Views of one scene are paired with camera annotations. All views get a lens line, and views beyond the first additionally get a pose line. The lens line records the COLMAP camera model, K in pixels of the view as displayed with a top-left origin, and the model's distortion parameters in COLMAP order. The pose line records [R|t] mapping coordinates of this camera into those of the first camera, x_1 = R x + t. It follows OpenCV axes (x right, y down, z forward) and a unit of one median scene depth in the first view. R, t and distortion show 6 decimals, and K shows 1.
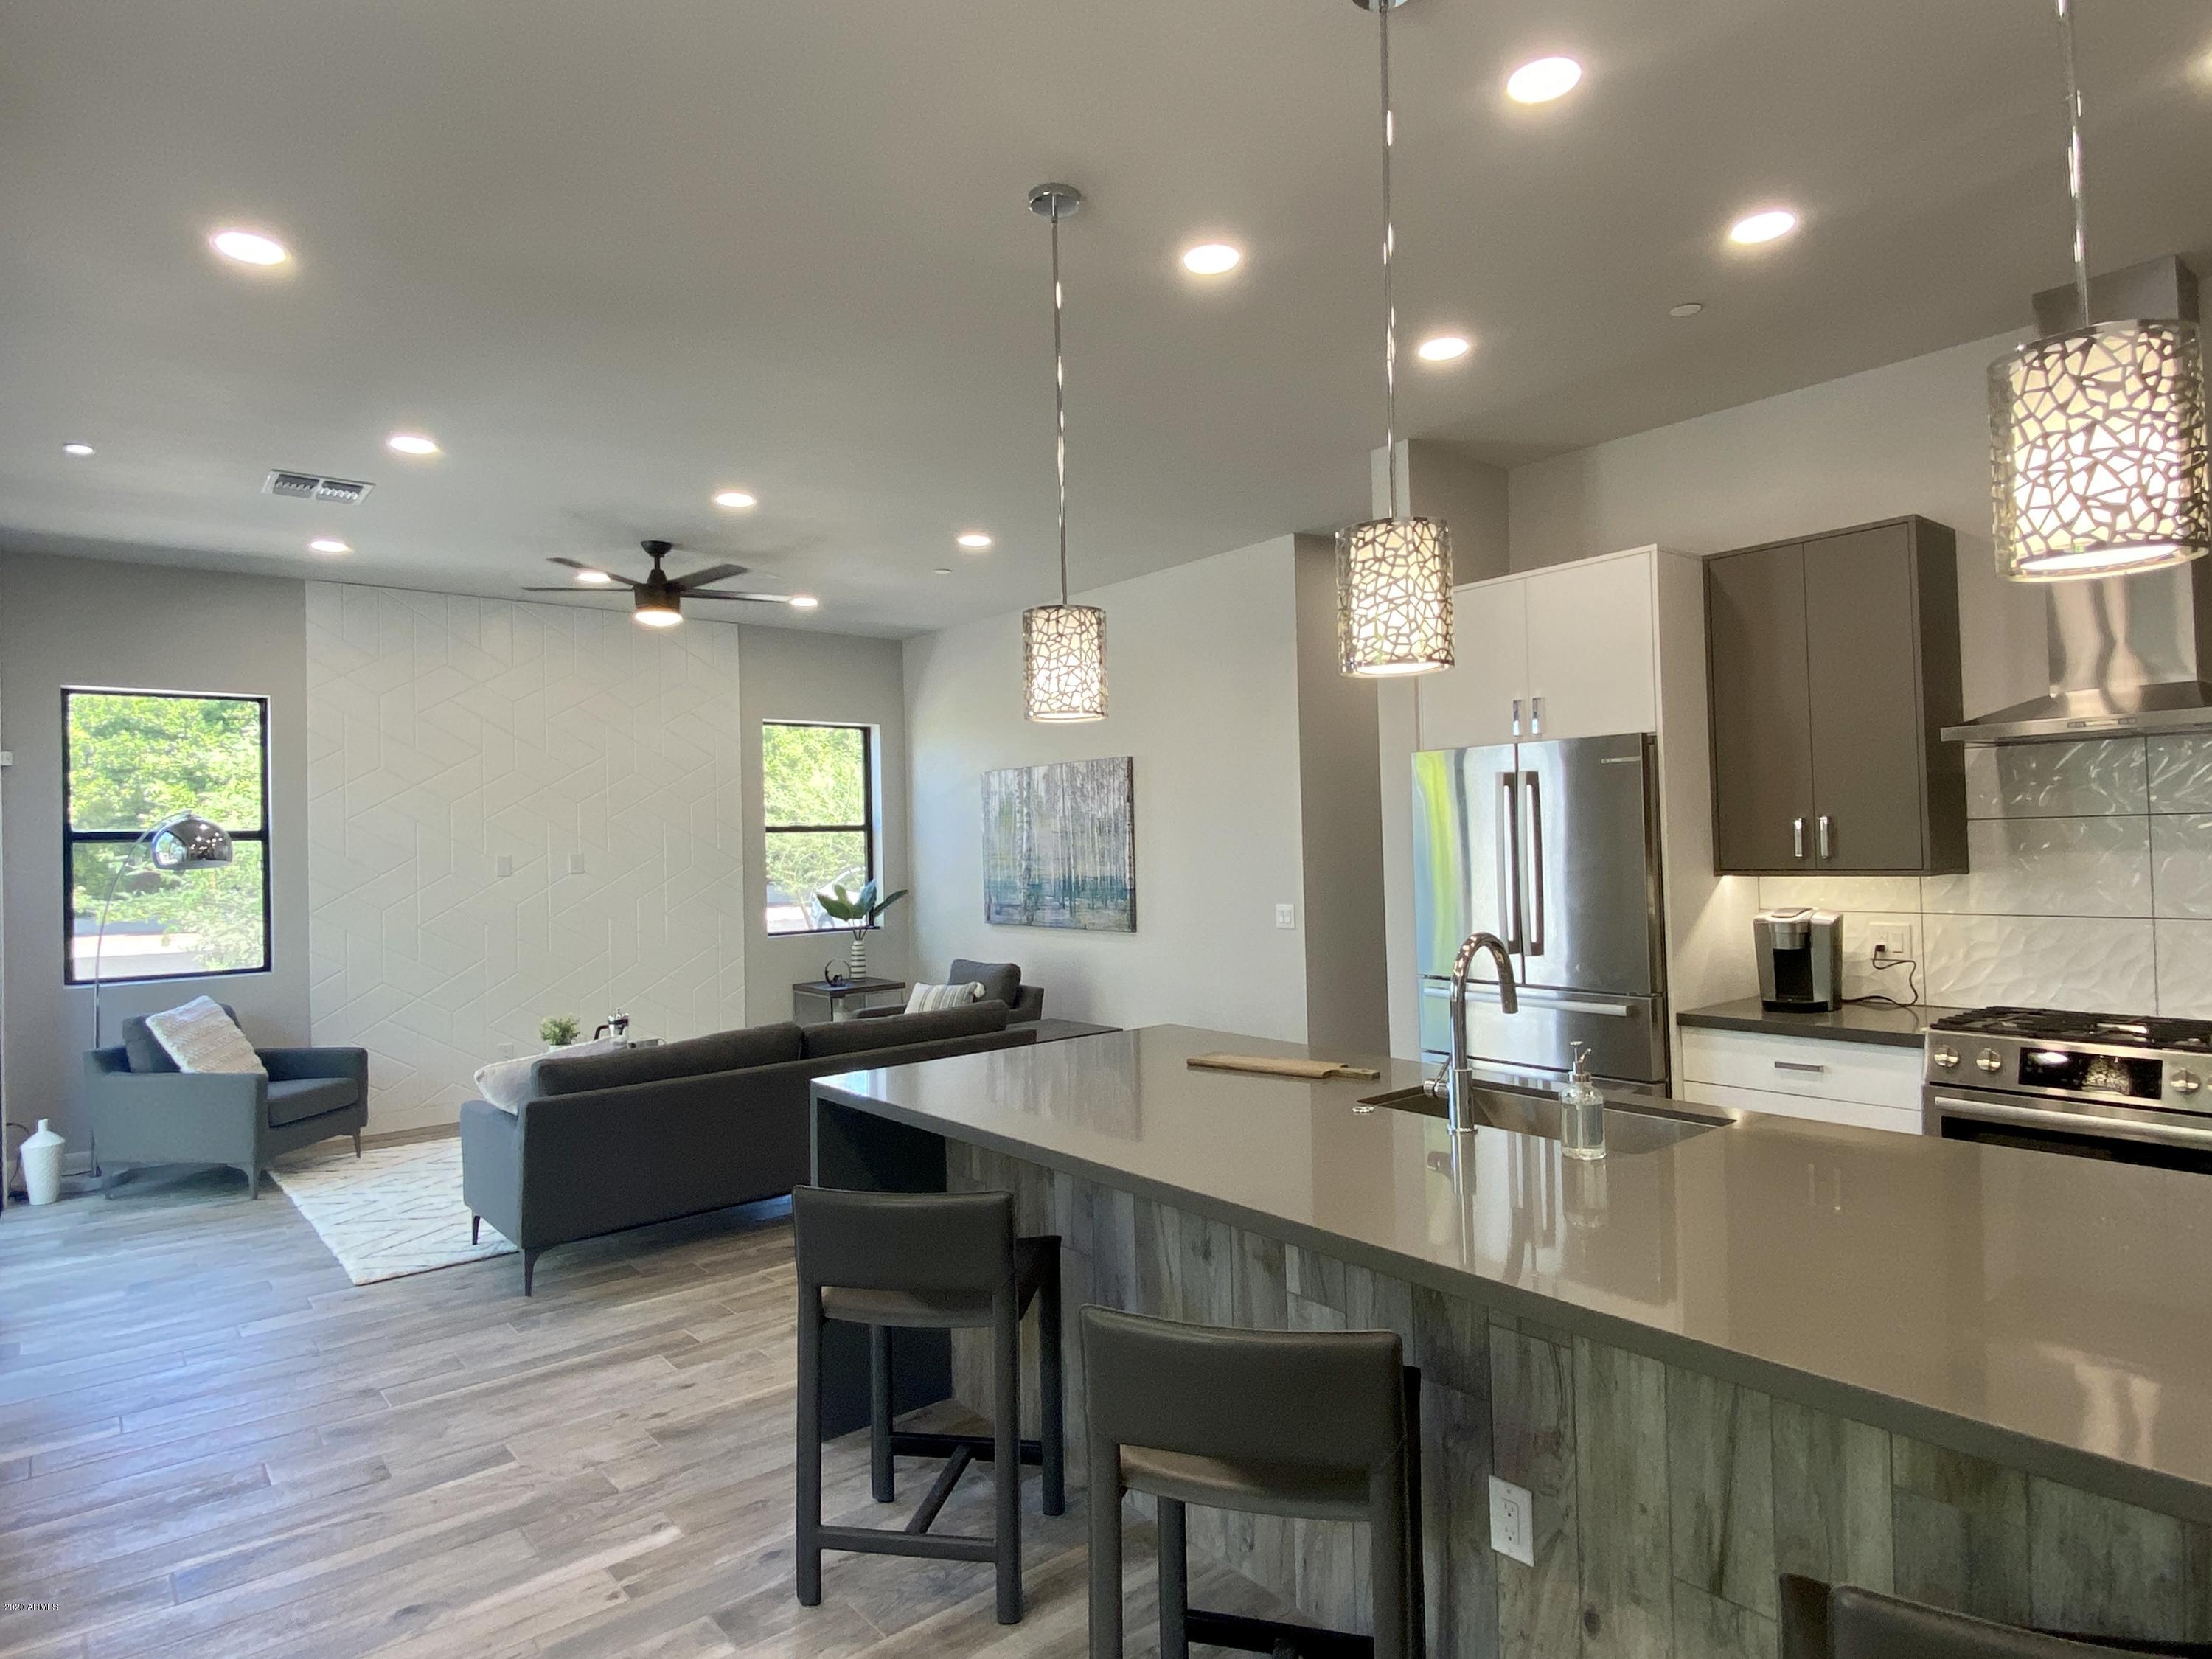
lens RADIAL K [[1237.4, 0, 1106.0], [0, 1237.4, 829.5], [0, 0, 1]] dist [0.043636, -0.045948]
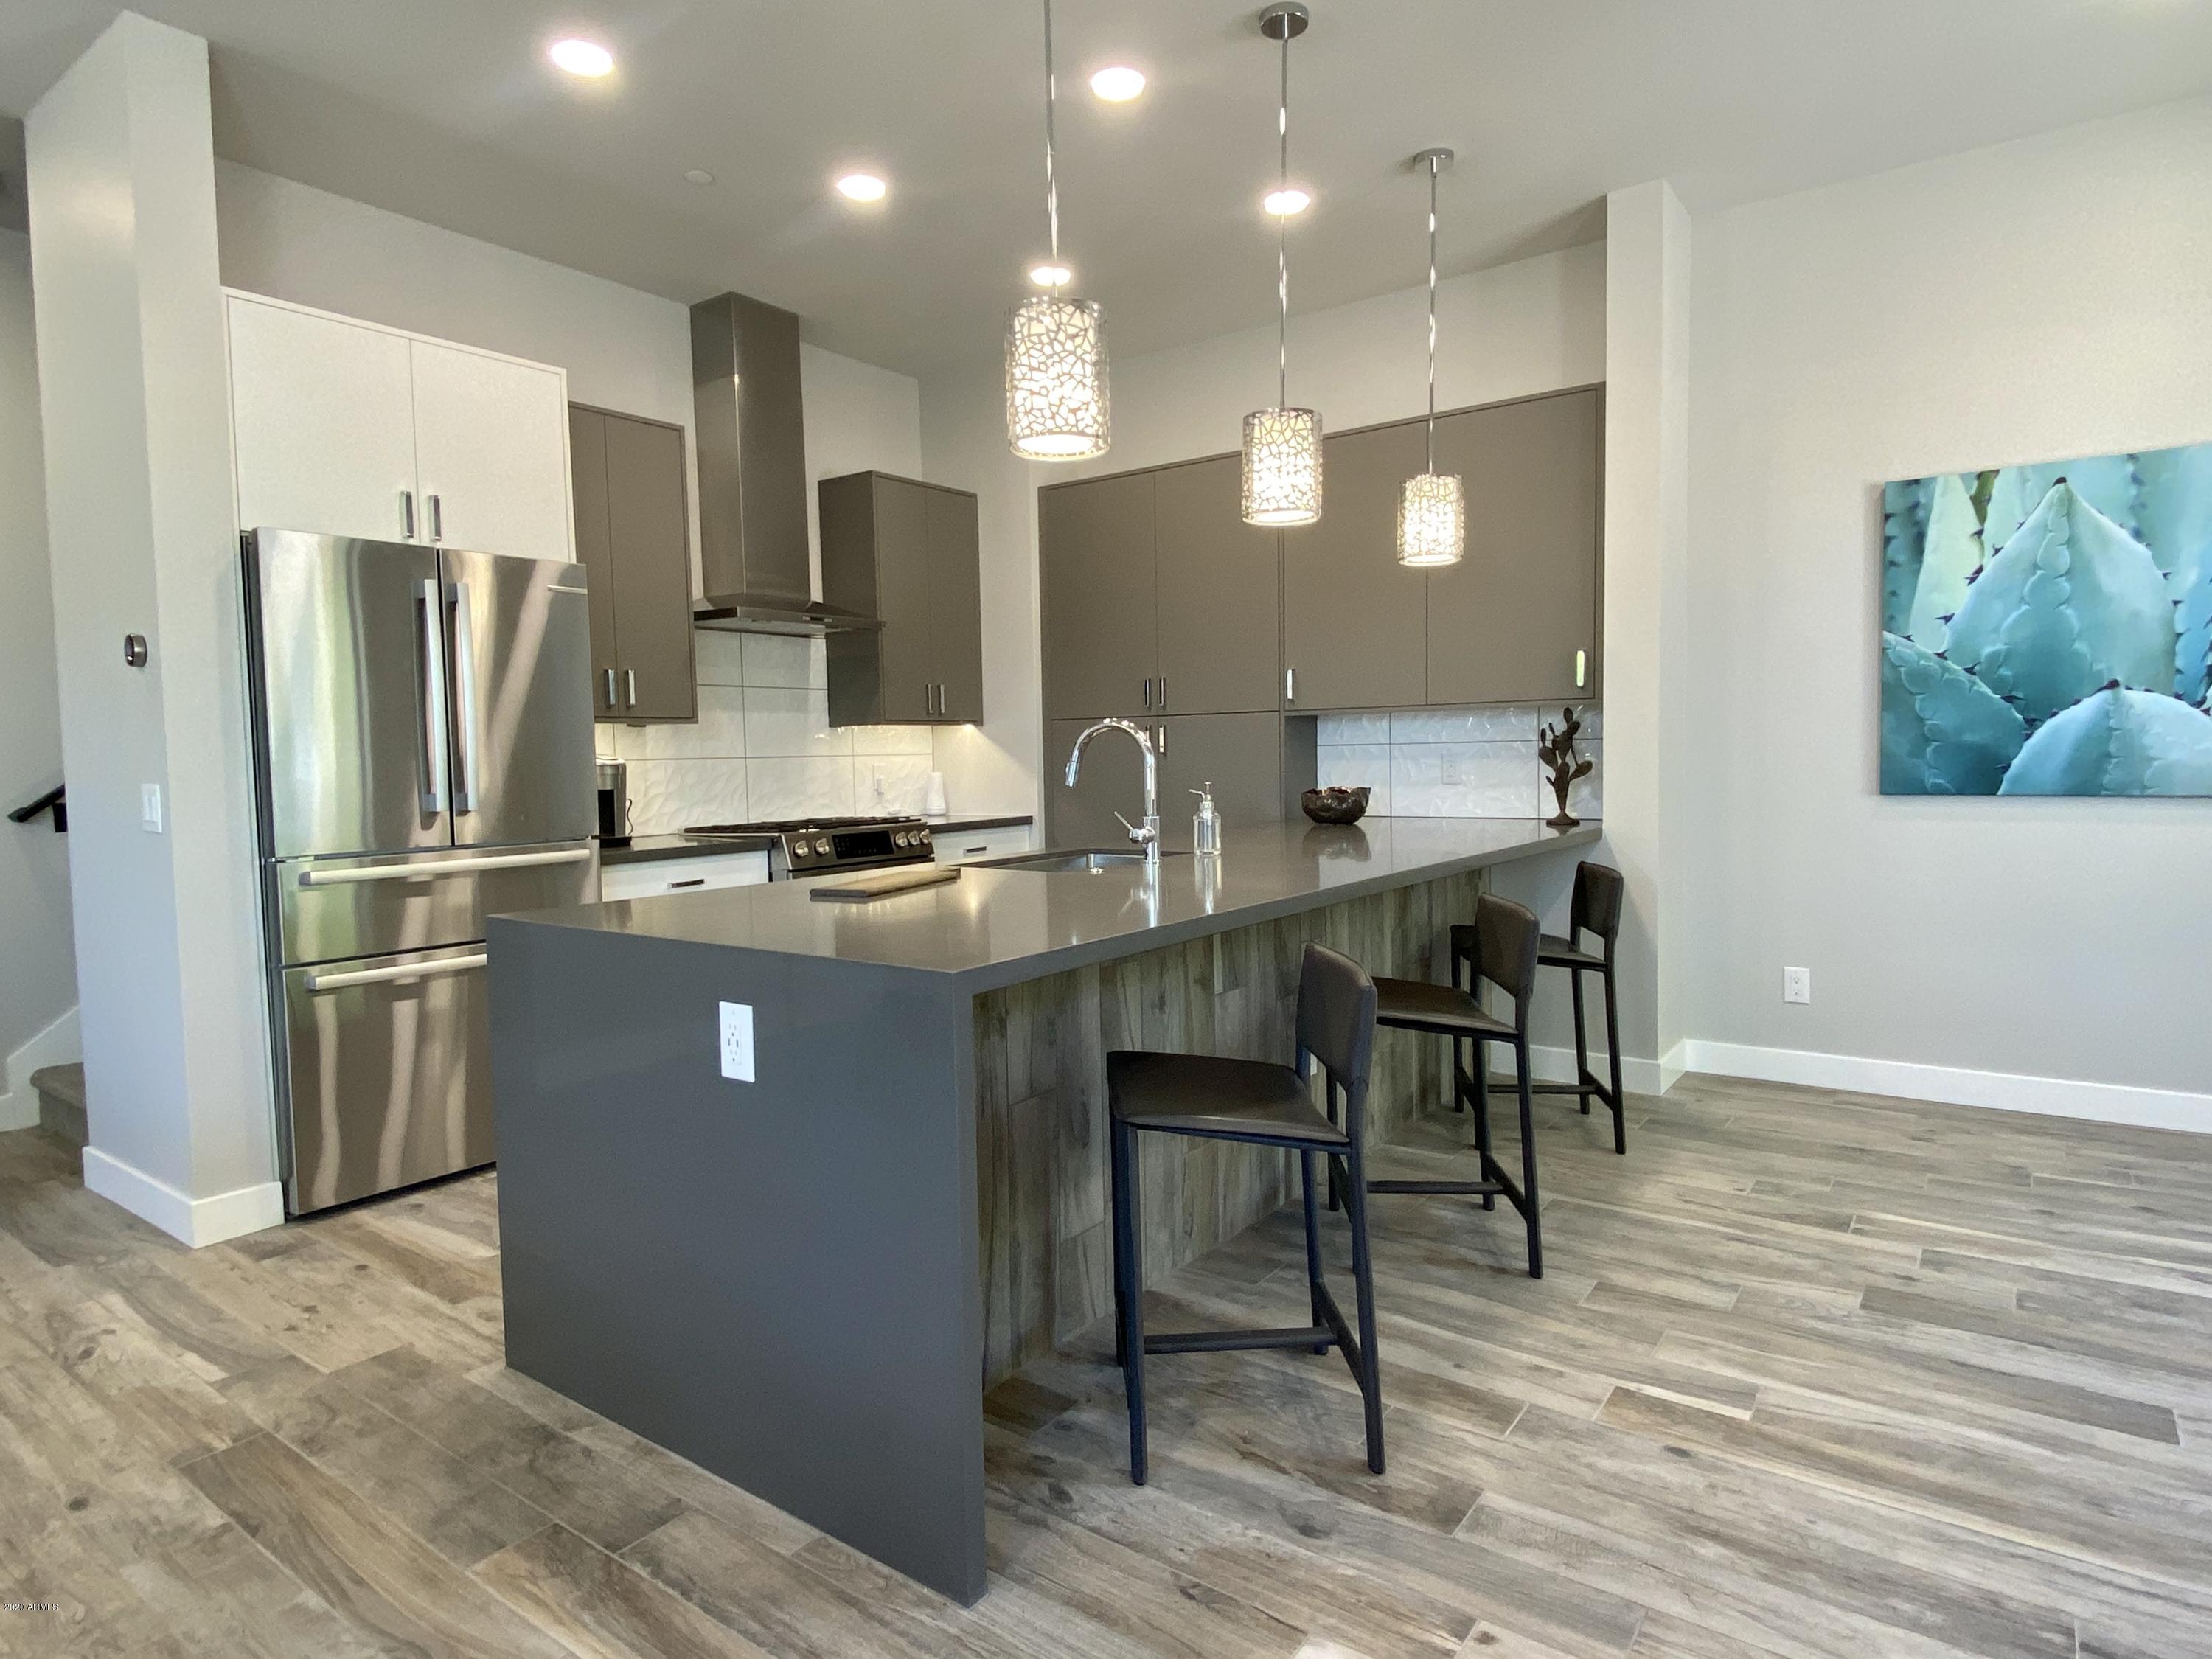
lens RADIAL K [[1237.4, 0, 1106.0], [0, 1237.4, 829.5], [0, 0, 1]] dist [0.043636, -0.045948]
pose [[-0.234375, -0.032712, 0.971596, -0.678403], [0.015746, 0.999175, 0.037439, 0.107515], [-0.972019, 0.024073, -0.233667, 0.930103]]
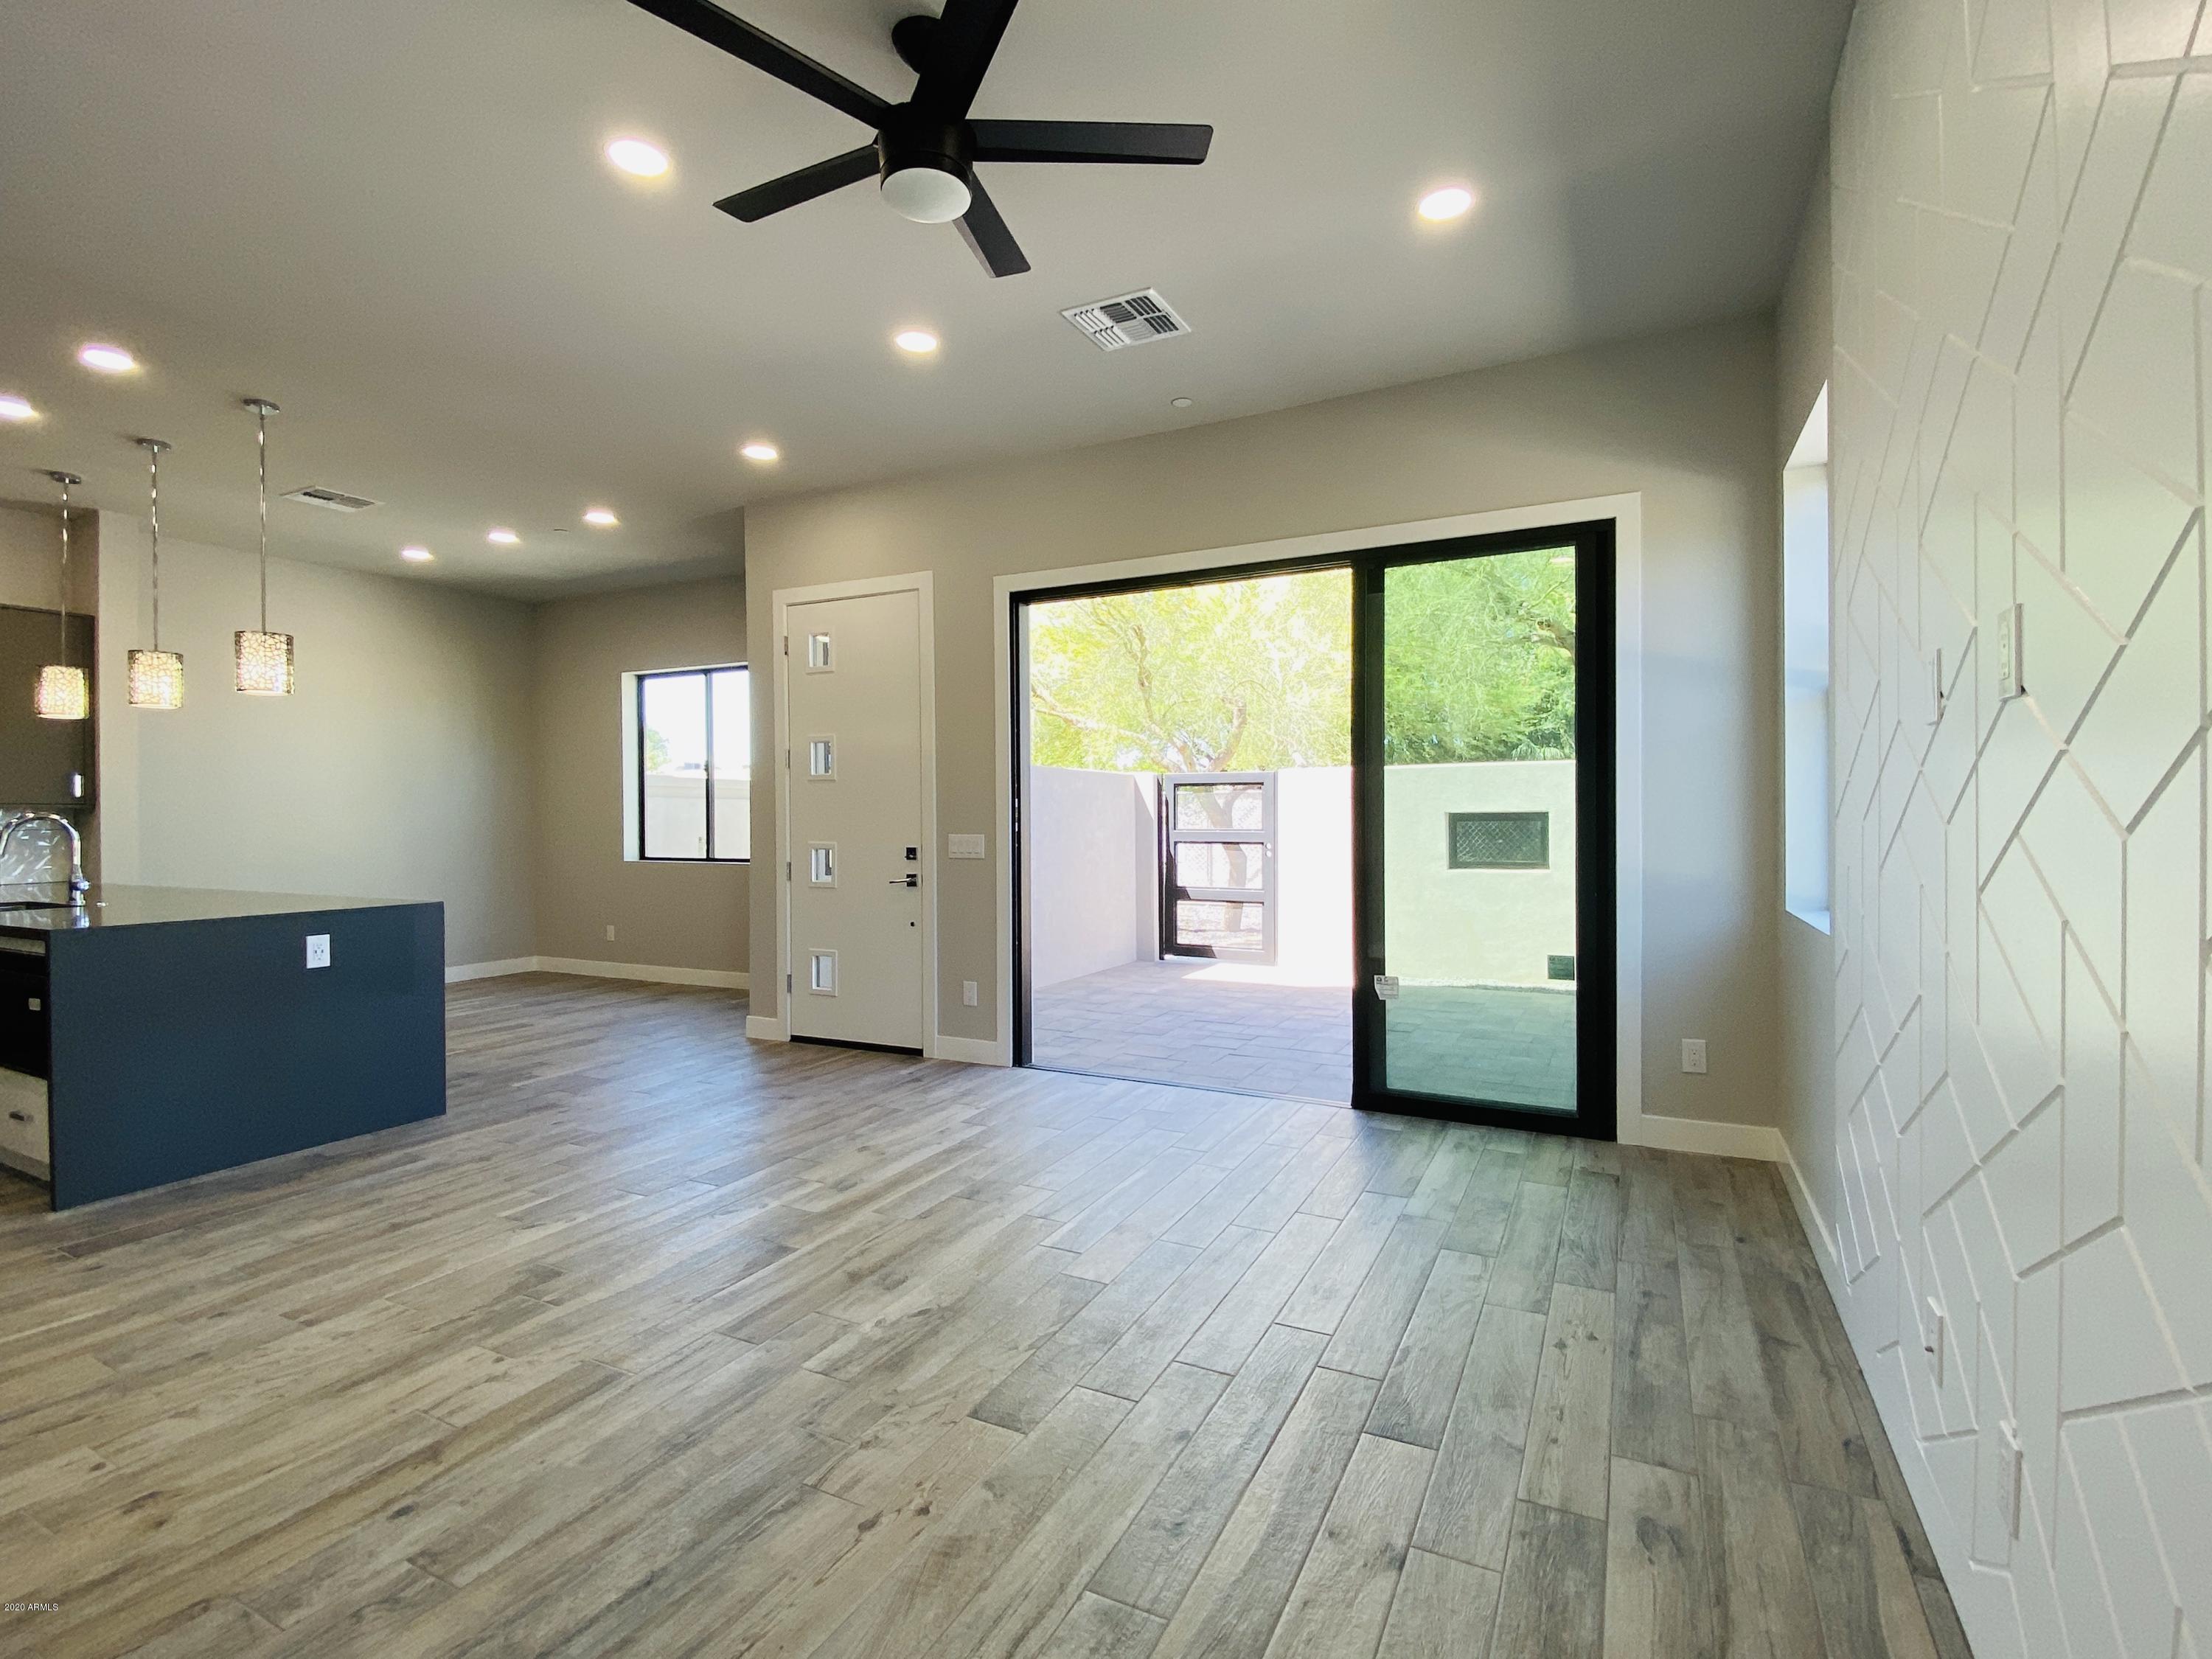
lens RADIAL K [[1042.7, 0, 1092.5], [0, 1042.7, 837.7], [0, 0, 1]] dist [0.055258, -0.040809]
pose [[-0.923842, 0.042965, -0.380356, -0.441476], [0.038531, 0.999072, 0.019267, 0.110366], [0.380831, 0.003145, -0.924639, 2.283114]]
